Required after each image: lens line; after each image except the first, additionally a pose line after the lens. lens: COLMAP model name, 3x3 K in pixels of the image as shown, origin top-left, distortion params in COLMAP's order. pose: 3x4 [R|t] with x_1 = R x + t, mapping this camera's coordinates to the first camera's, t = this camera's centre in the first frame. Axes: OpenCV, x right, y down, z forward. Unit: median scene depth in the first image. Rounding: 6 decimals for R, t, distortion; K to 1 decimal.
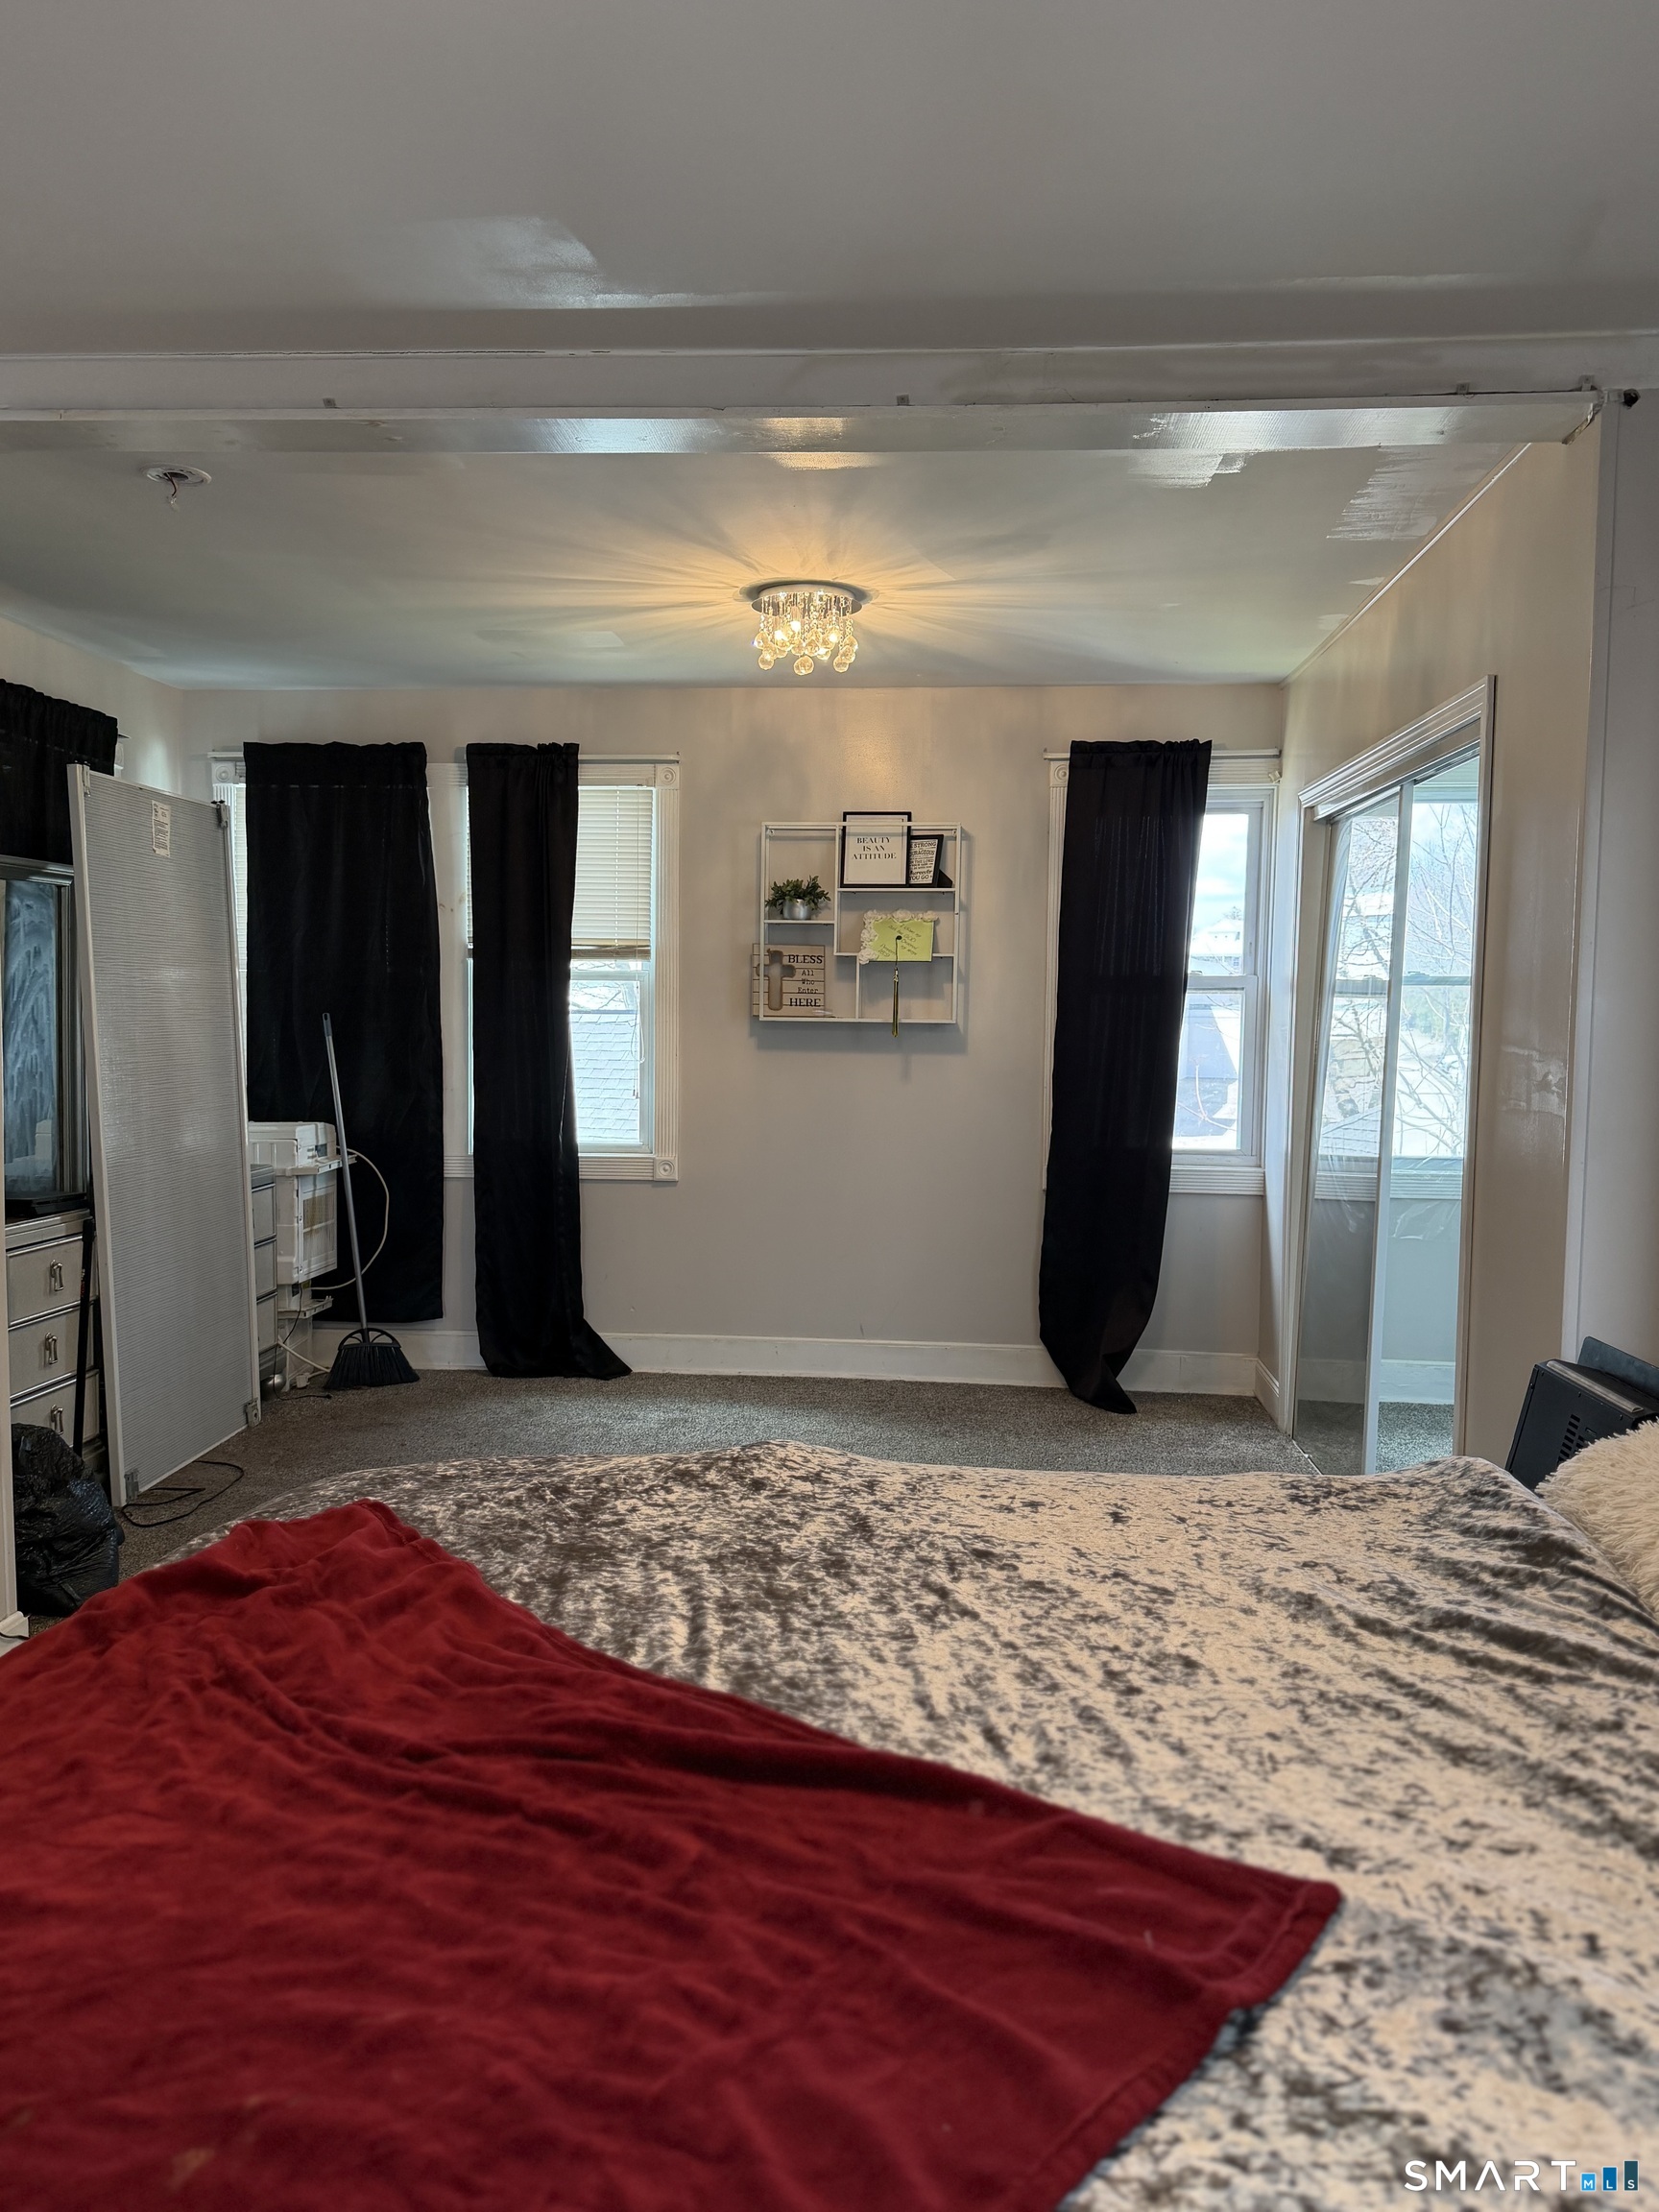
lens RADIAL K [[1618.4, 0, 829.5], [0, 1618.4, 1106.0], [0, 0, 1]] dist [0.106334, -0.149152]
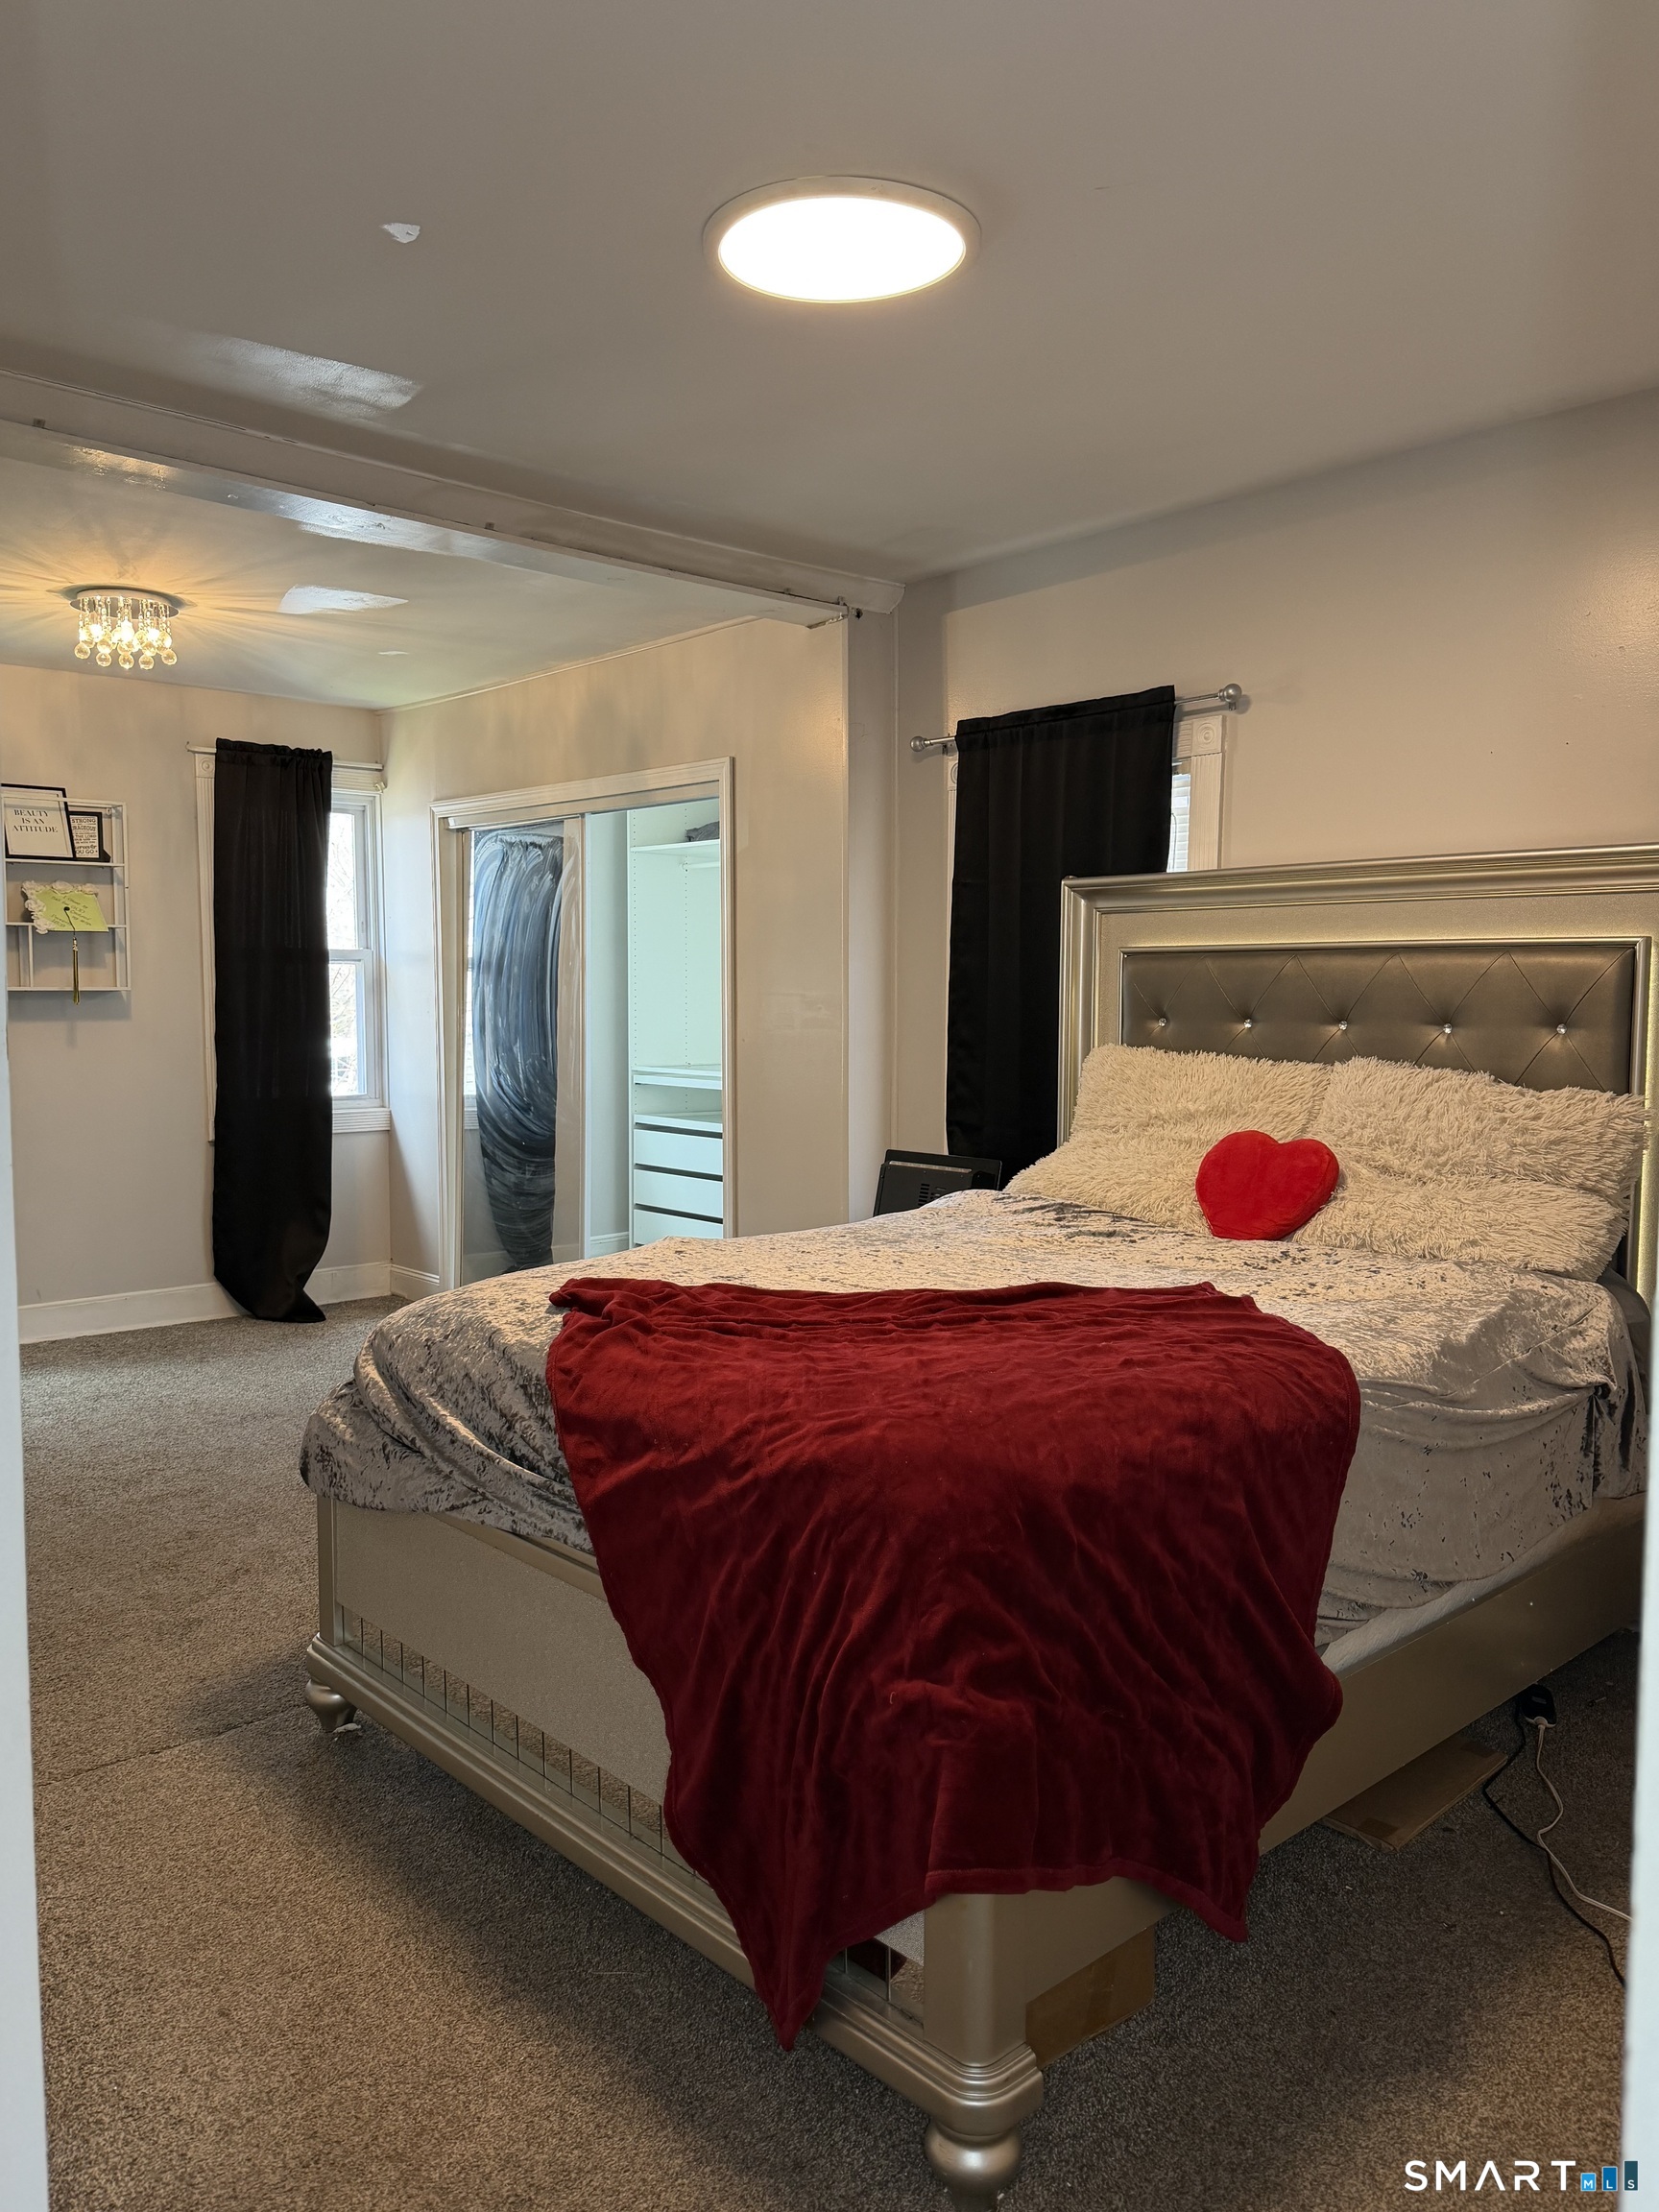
lens RADIAL K [[1618.4, 0, 829.5], [0, 1618.4, 1106.0], [0, 0, 1]] dist [0.106334, -0.149152]
pose [[0.692295, -0.061888, 0.718956, -0.387712], [0.057960, 0.997865, 0.030086, 0.019132], [-0.719284, 0.020842, 0.694404, -0.082994]]
